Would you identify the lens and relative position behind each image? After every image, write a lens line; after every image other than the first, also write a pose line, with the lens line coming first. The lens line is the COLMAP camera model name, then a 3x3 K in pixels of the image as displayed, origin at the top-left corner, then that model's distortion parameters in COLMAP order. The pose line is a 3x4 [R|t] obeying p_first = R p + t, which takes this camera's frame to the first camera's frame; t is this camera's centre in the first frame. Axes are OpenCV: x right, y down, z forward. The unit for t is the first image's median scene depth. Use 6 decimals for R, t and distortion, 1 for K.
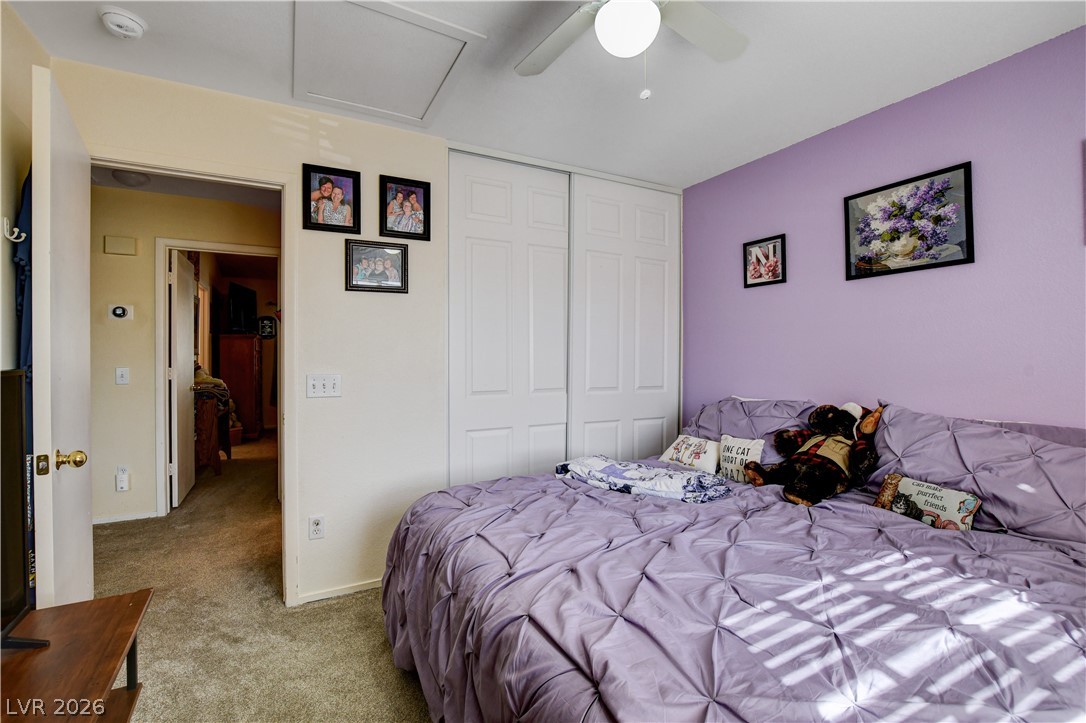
lens RADIAL K [[478.3, 0, 543.6], [0, 478.3, 358.2], [0, 0, 1]] dist [-0.025632, 0.002862]
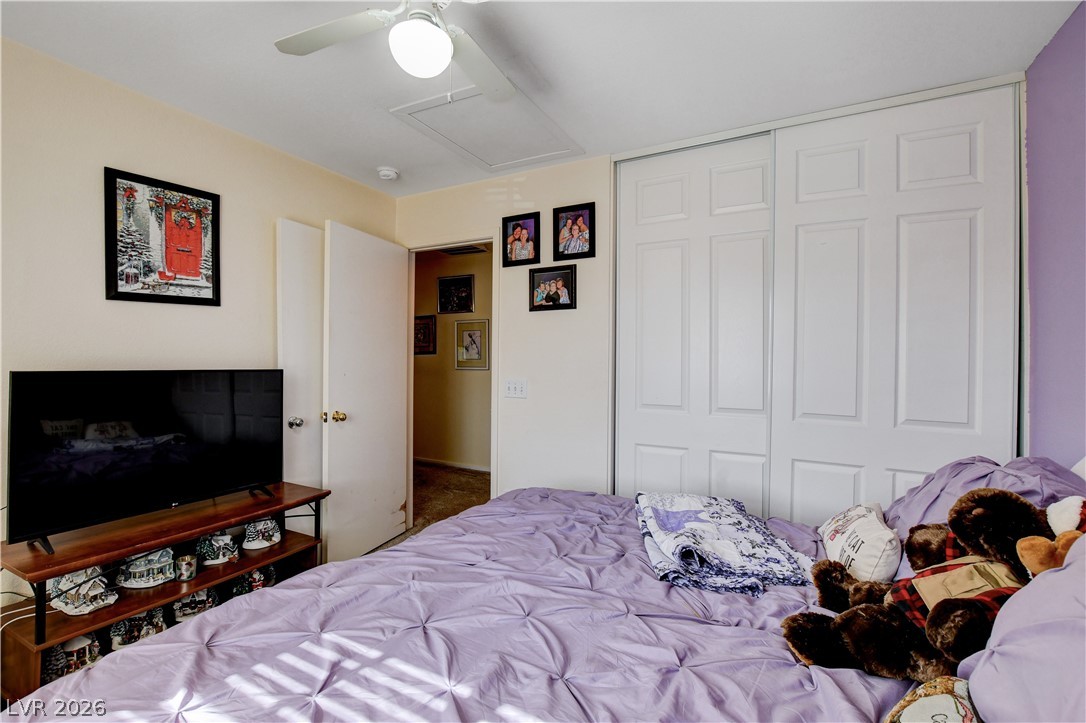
lens RADIAL K [[478.3, 0, 537.2], [0, 478.3, 357.4], [0, 0, 1]] dist [-0.025632, 0.002862]
pose [[0.549689, -0.001083, -0.835369, 0.615430], [-0.015918, 0.999804, -0.011770, -0.009721], [0.835218, 0.019767, 0.549564, 0.342181]]
